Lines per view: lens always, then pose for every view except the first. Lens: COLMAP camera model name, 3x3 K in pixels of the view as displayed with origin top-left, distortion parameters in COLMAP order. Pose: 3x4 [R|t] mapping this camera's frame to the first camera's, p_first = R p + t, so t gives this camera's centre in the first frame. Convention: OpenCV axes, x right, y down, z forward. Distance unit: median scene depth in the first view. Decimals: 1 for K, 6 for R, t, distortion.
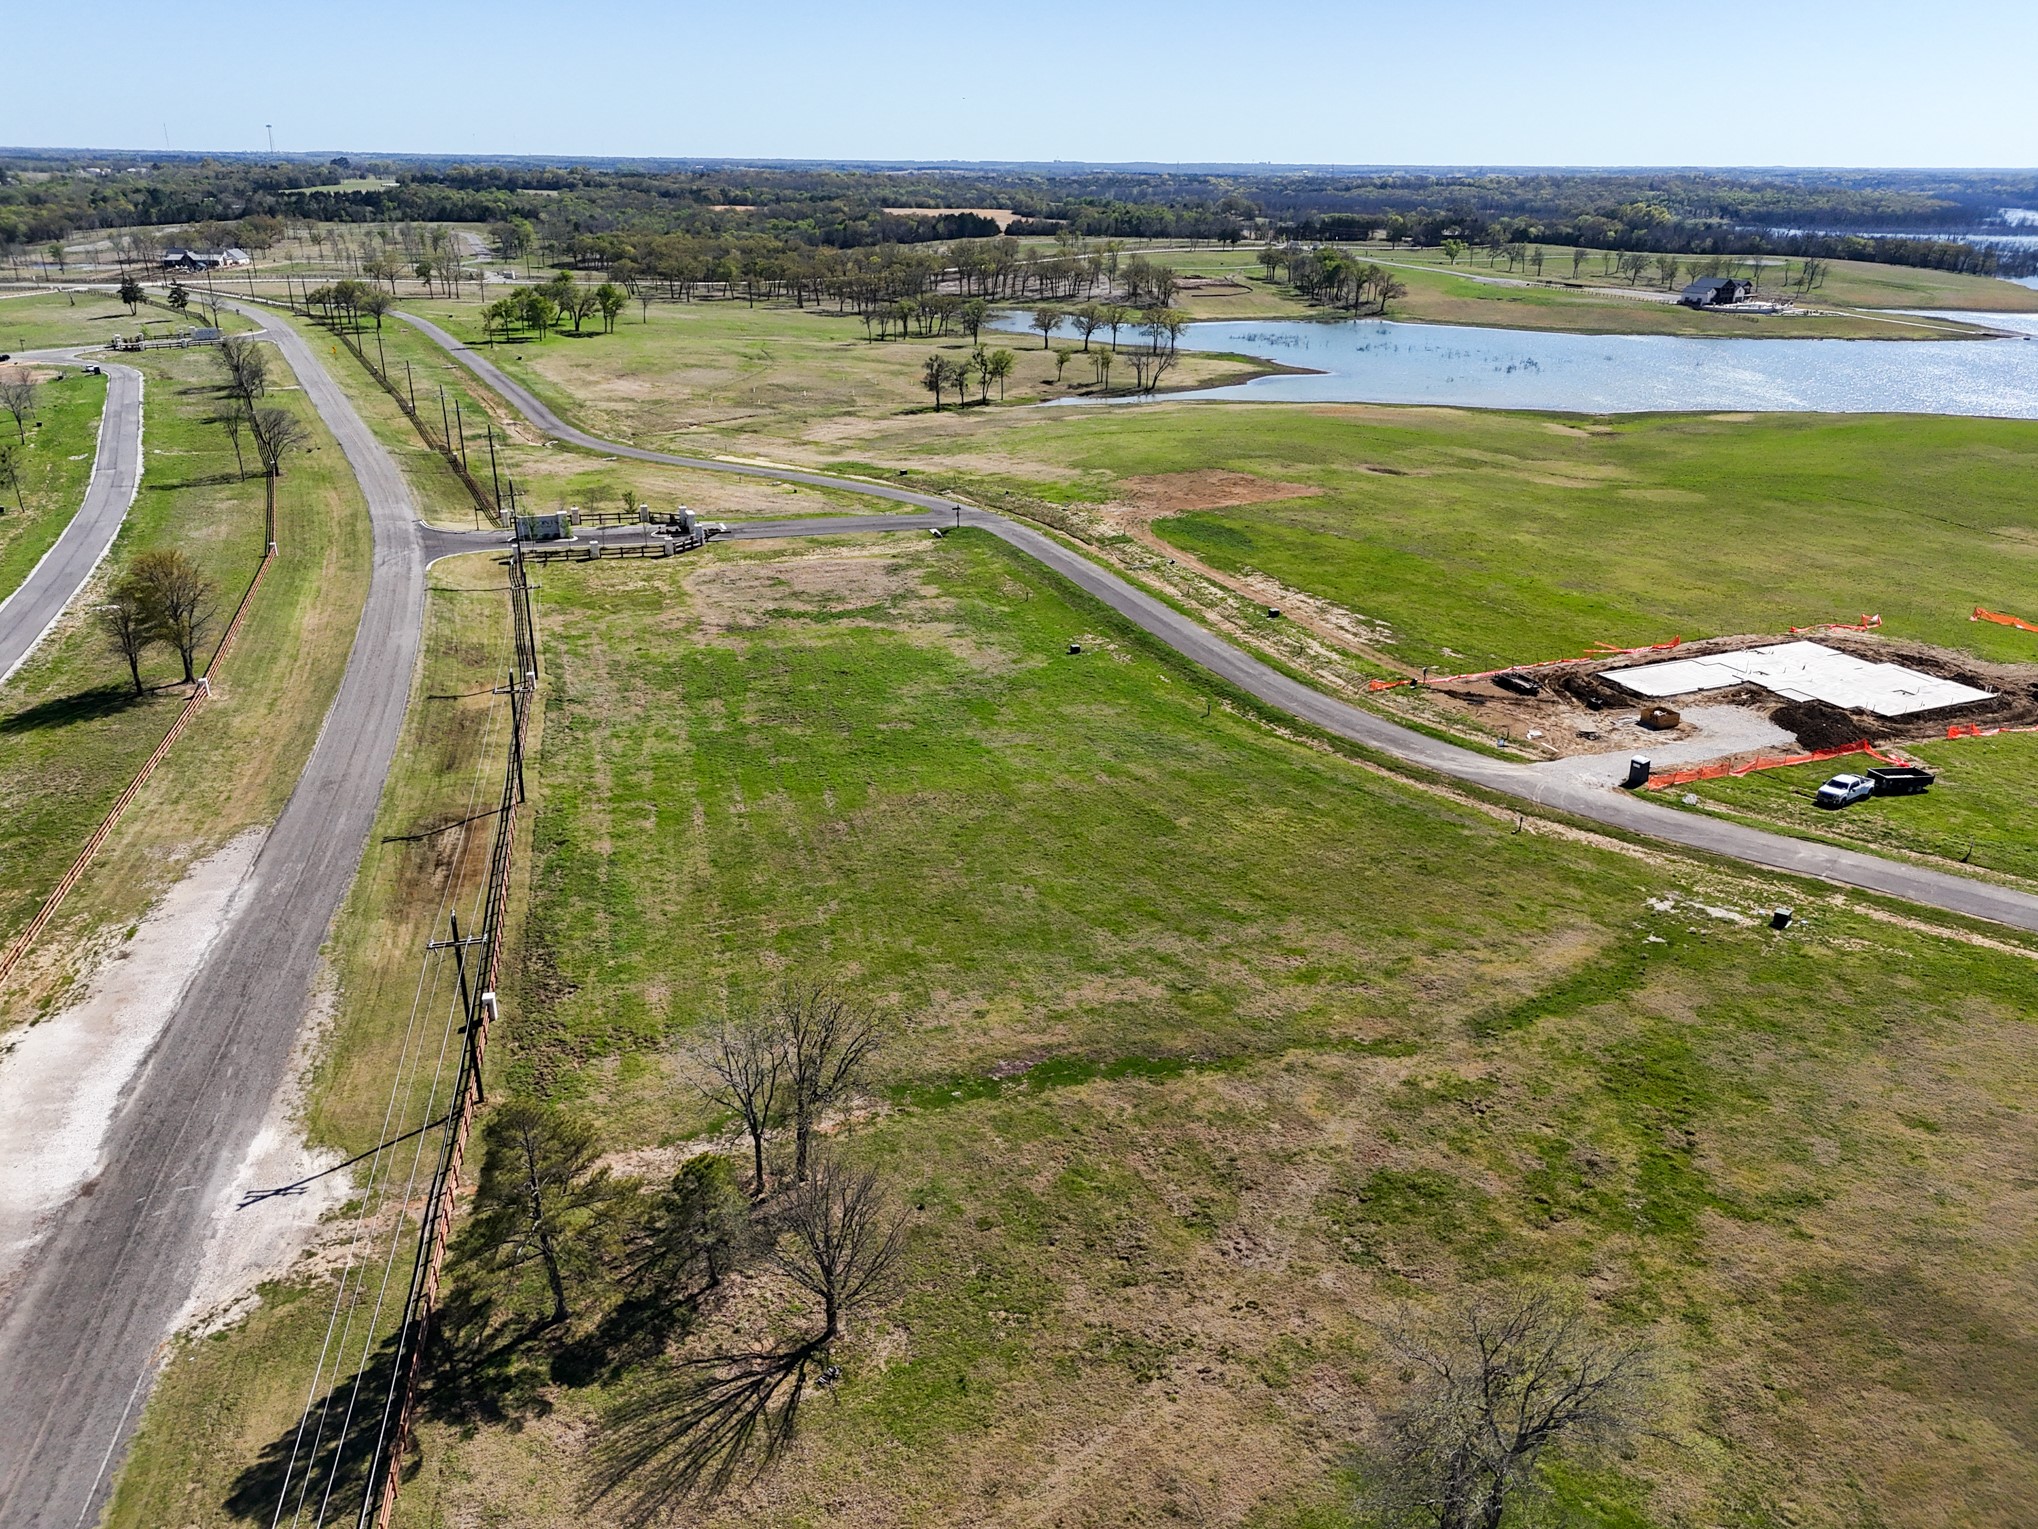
lens RADIAL K [[1499.1, 0, 1020.7], [0, 1499.1, 760.2], [0, 0, 1]] dist [0.055495, -0.050288]
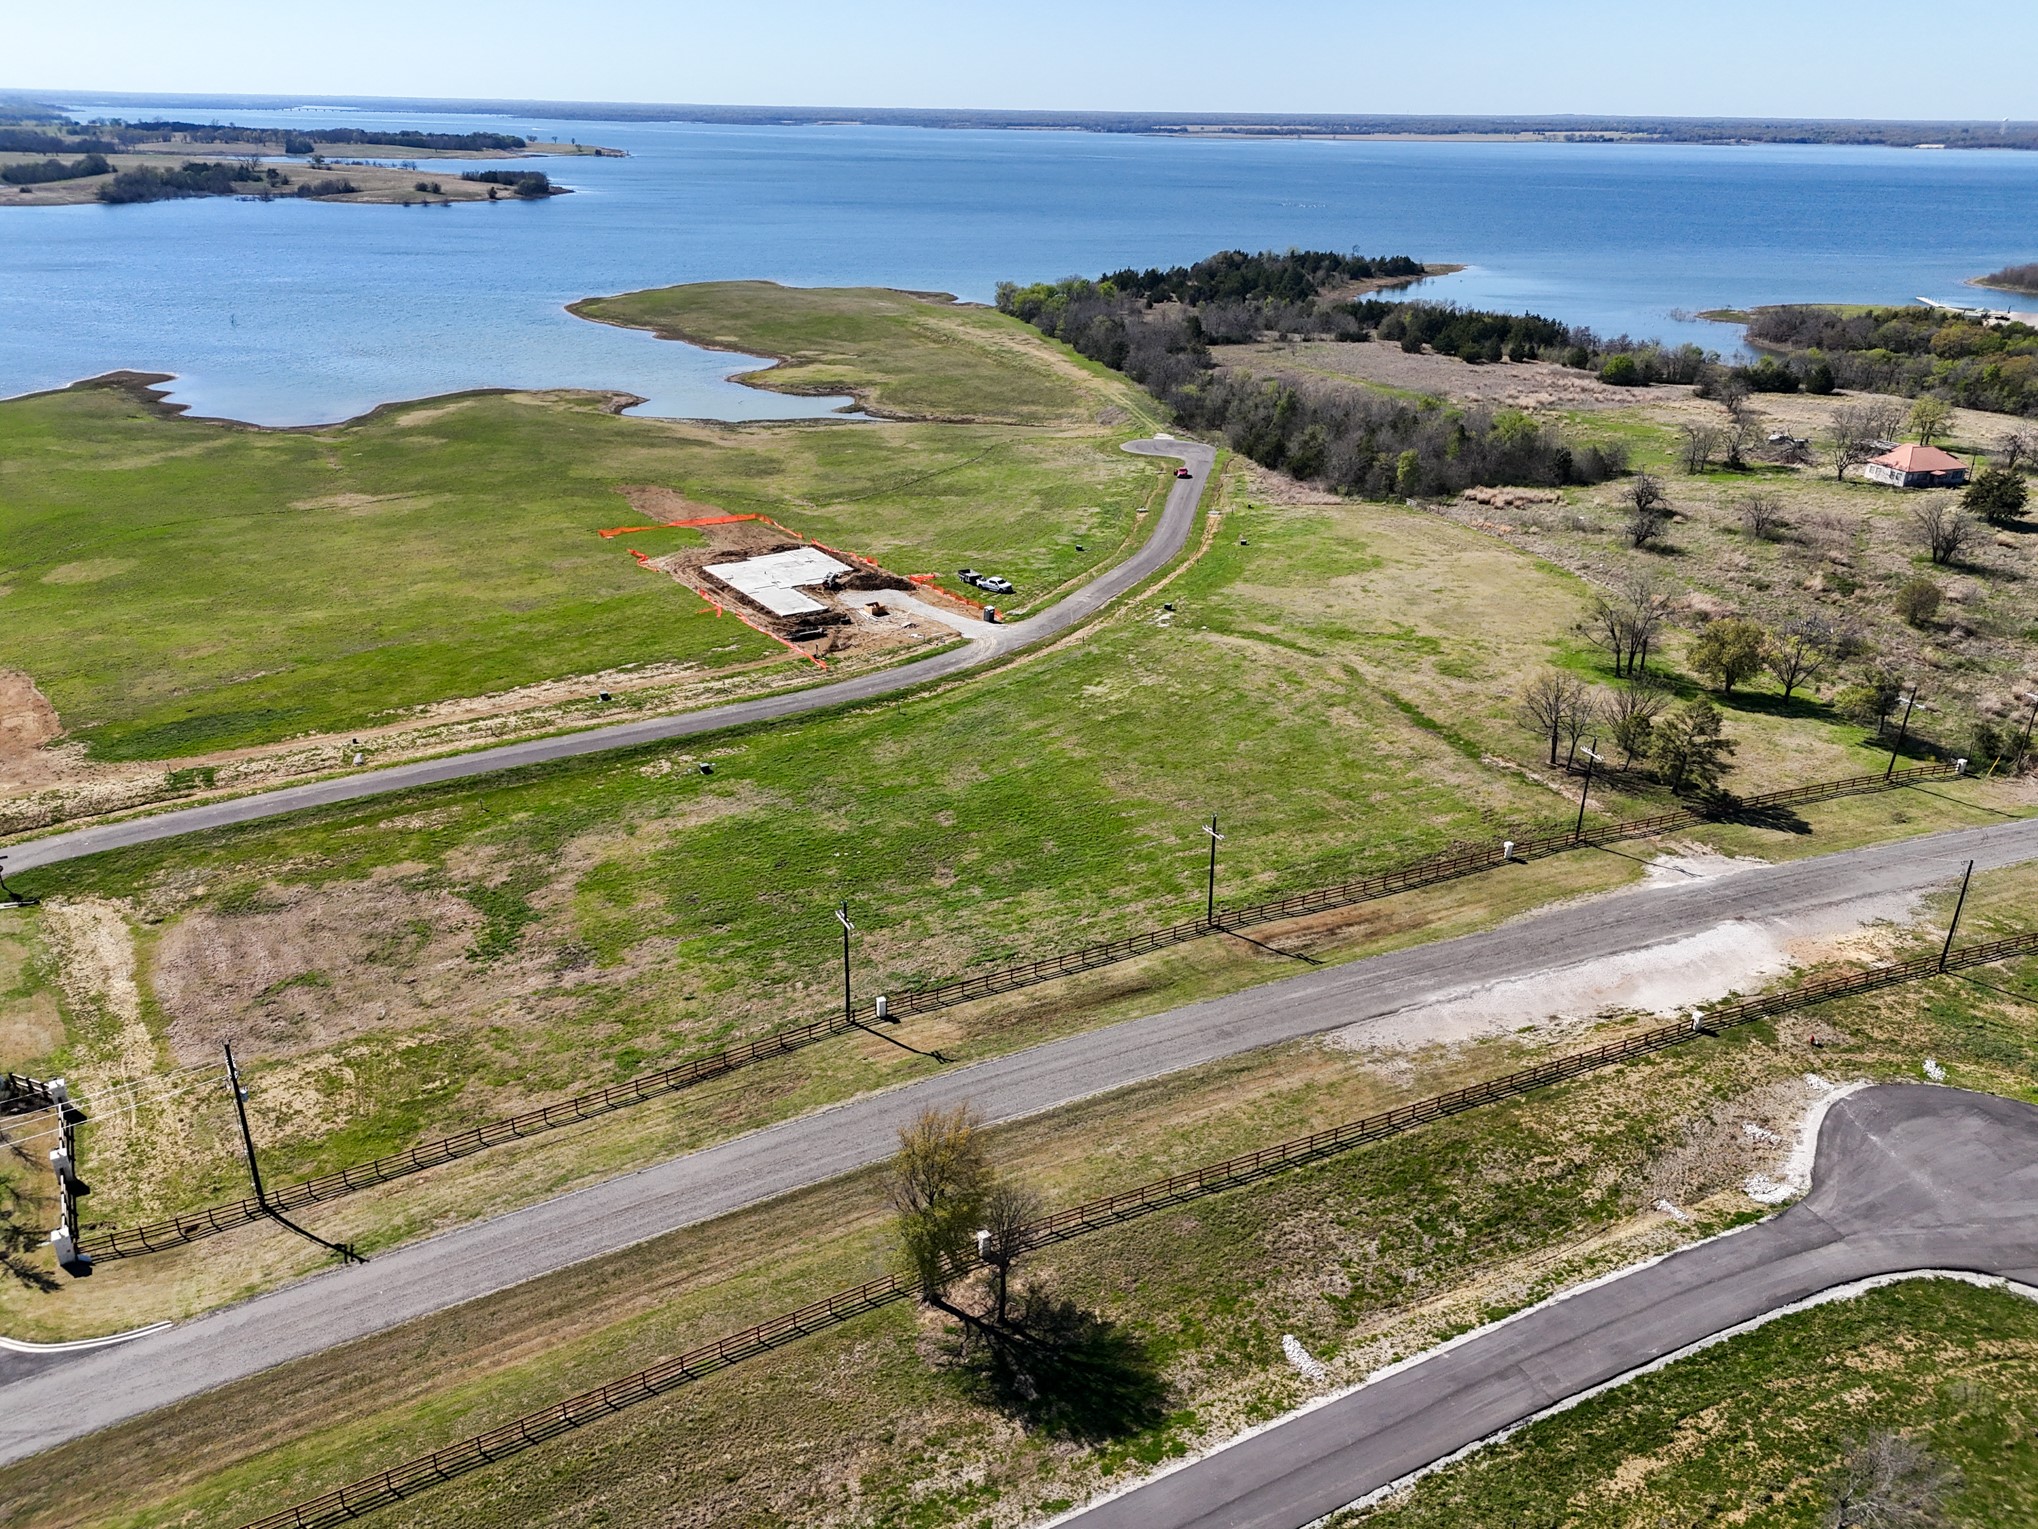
lens RADIAL K [[1499.1, 0, 1024.0], [0, 1499.1, 766.6], [0, 0, 1]] dist [0.055495, -0.050288]
pose [[-0.173755, -0.405493, 0.897432, -1.316775], [0.348627, 0.826952, 0.441146, -0.642746], [-0.921015, 0.389520, -0.002321, 1.114664]]
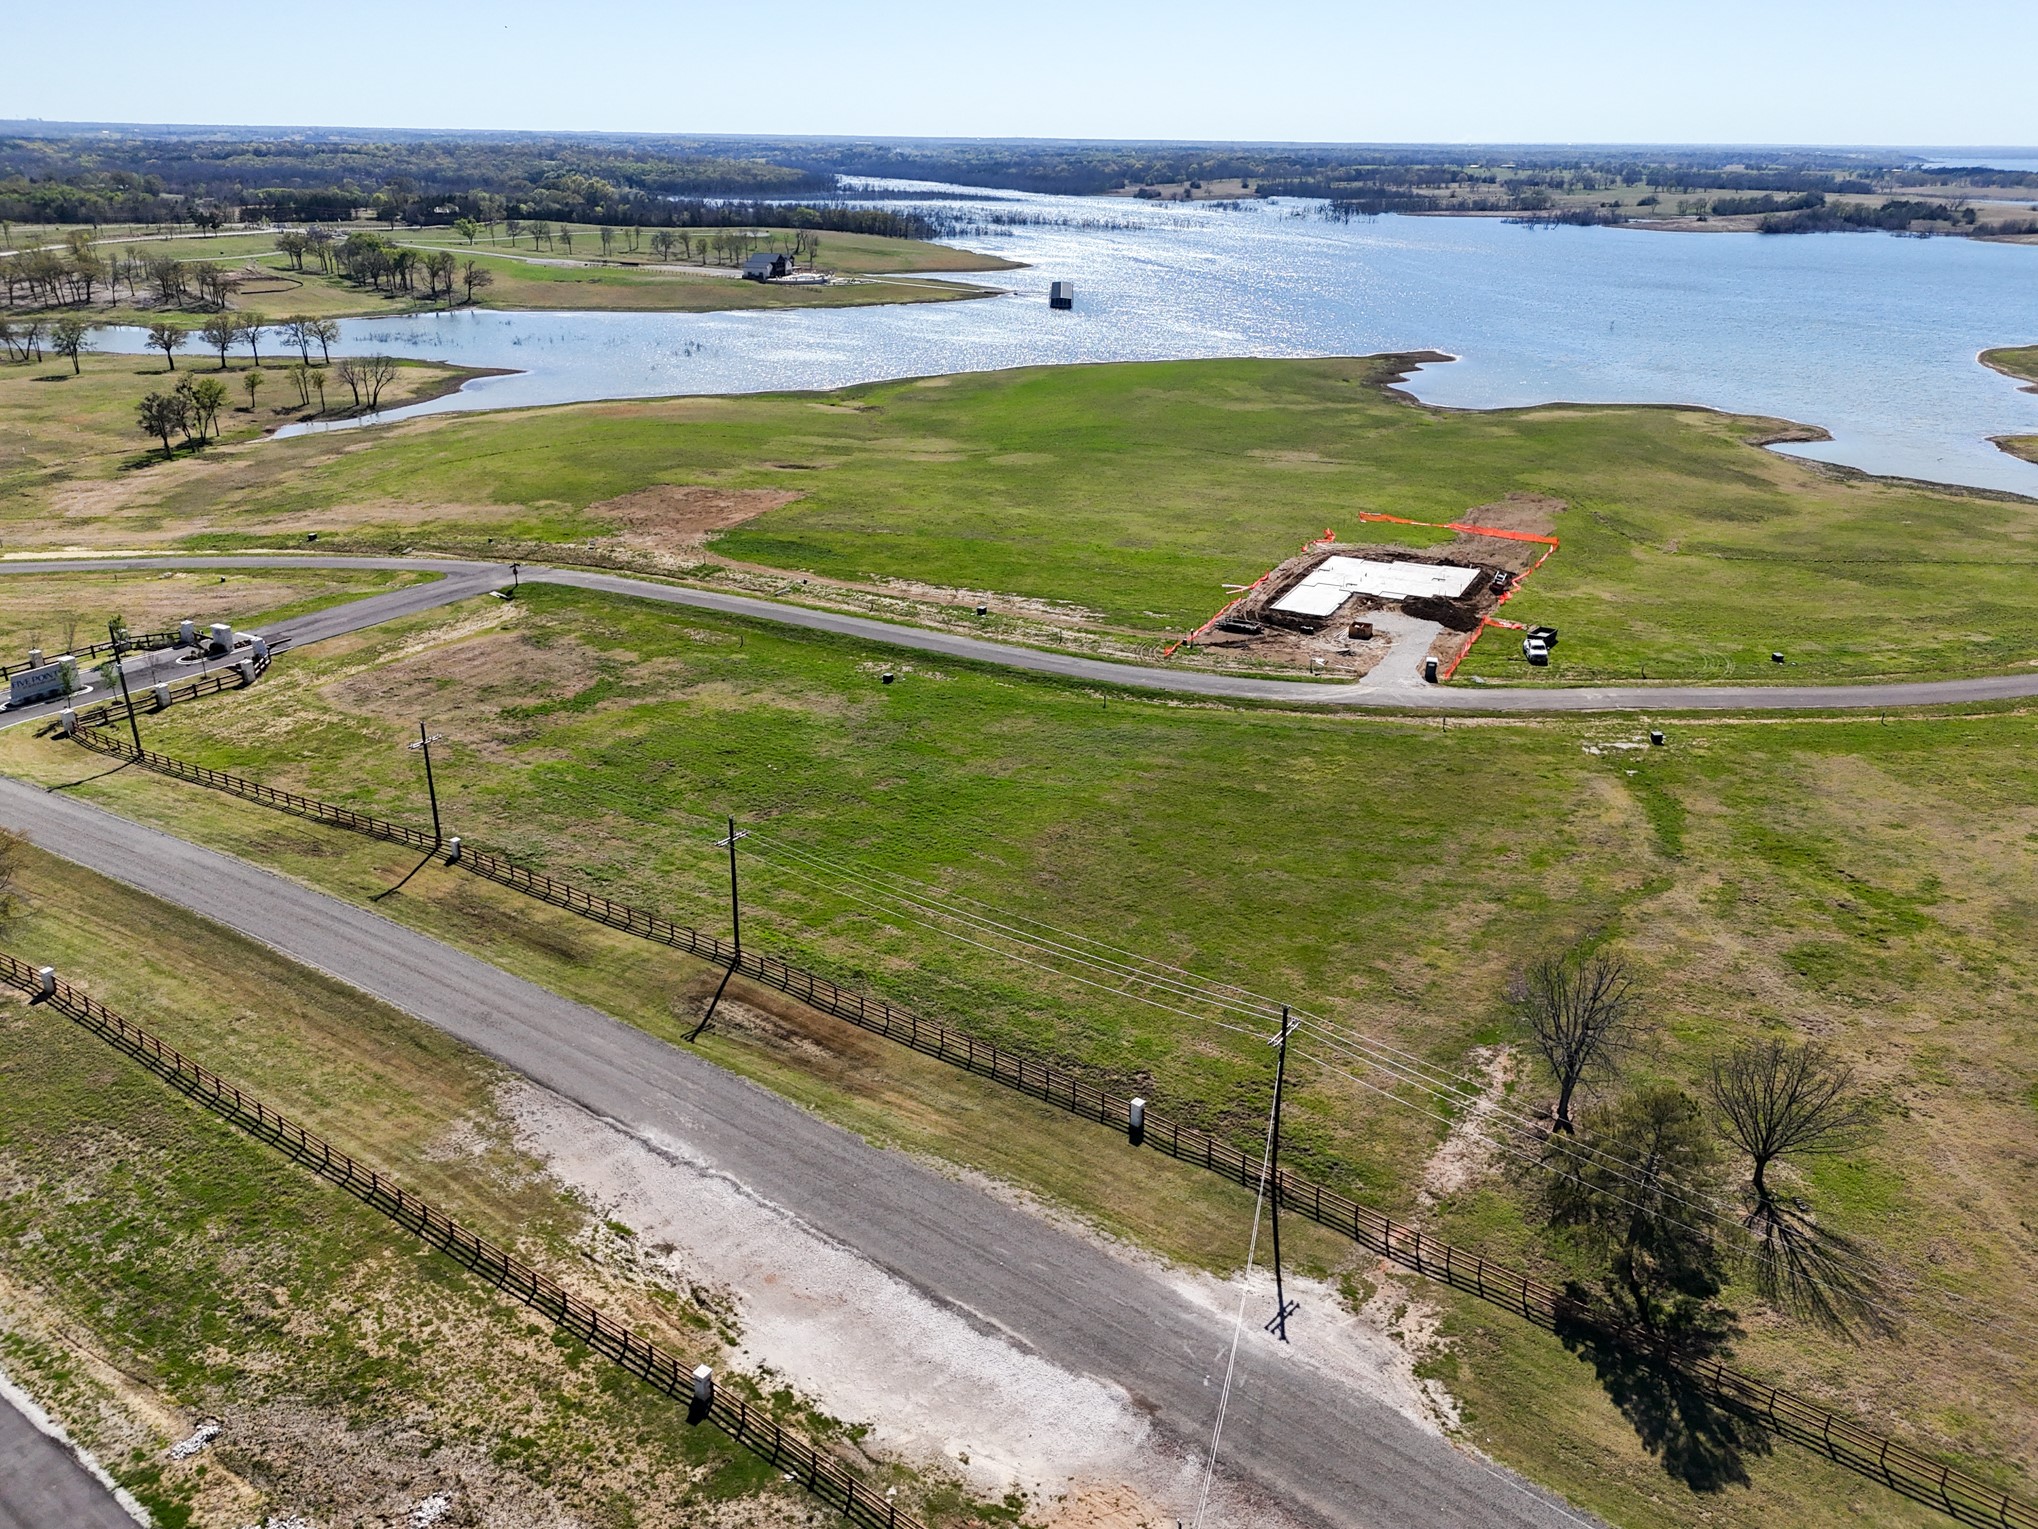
lens RADIAL K [[1499.1, 0, 1021.2], [0, 1499.1, 767.3], [0, 0, 1]] dist [0.055495, -0.050288]
pose [[0.768700, -0.247659, 0.589717, -0.722517], [0.232407, 0.967127, 0.103213, -0.139656], [-0.595893, 0.057714, 0.800988, 0.170739]]
